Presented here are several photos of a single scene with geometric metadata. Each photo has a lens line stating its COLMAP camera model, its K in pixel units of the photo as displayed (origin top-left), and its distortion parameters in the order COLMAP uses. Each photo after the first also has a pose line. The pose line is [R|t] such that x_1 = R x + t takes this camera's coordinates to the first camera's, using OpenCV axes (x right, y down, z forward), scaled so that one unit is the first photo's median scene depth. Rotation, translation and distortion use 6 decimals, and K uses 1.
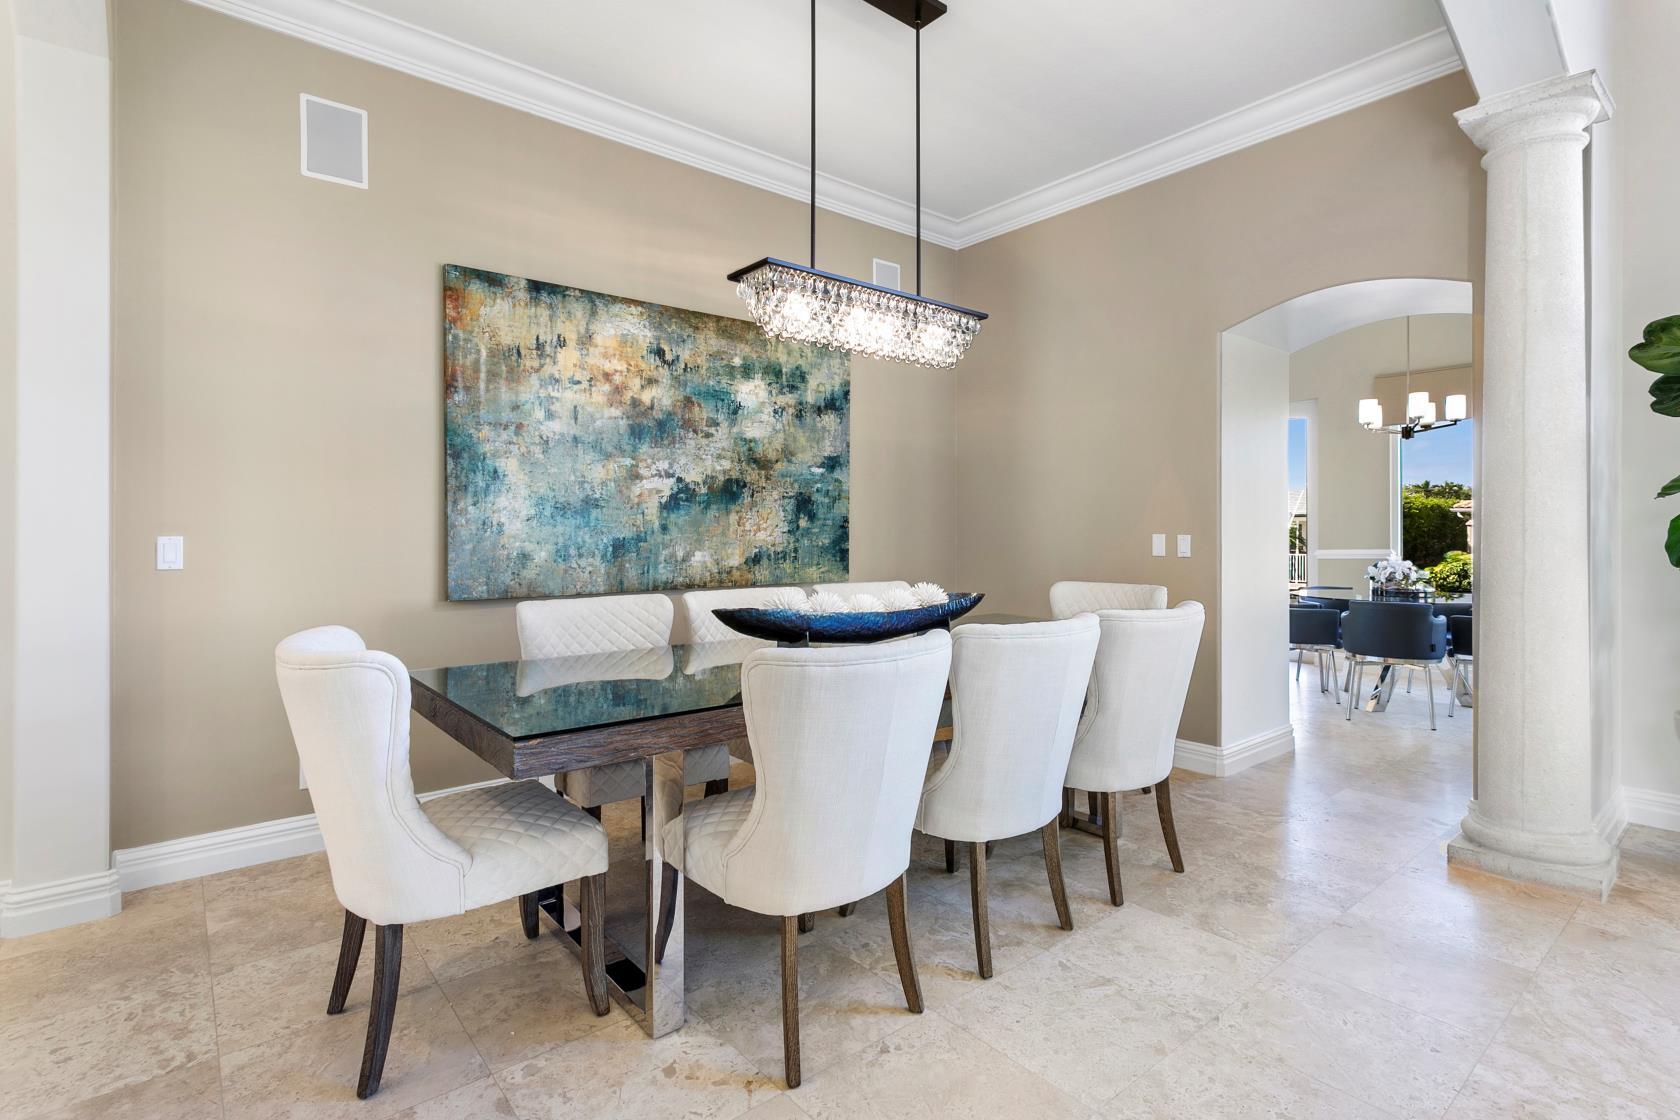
lens RADIAL K [[816.2, 0, 832.4], [0, 816.2, 539.0], [0, 0, 1]] dist [-0.001019, 0.000826]
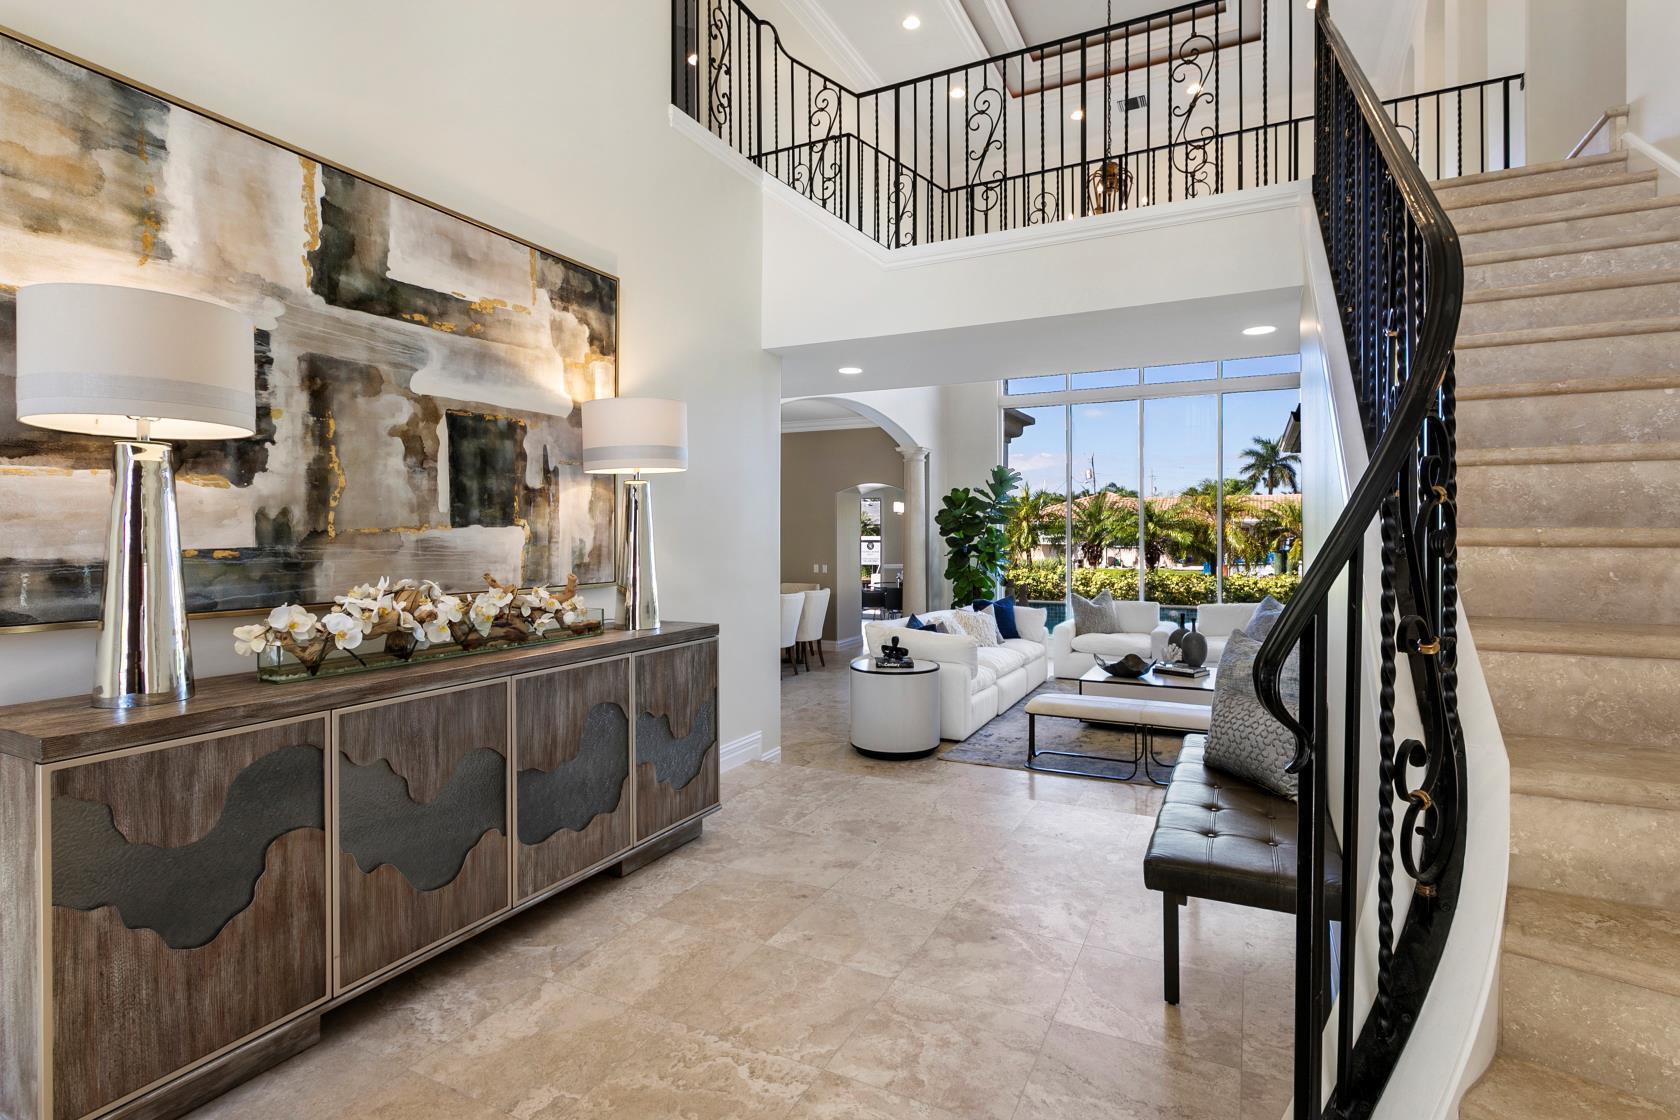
lens RADIAL K [[816.2, 0, 832.4], [0, 816.2, 539.0], [0, 0, 1]] dist [-0.001019, 0.000826]
pose [[0.913899, -0.002930, 0.405932, -0.284656], [0.001577, 0.999992, 0.003668, -0.044608], [-0.405939, -0.002712, 0.913896, -0.655747]]
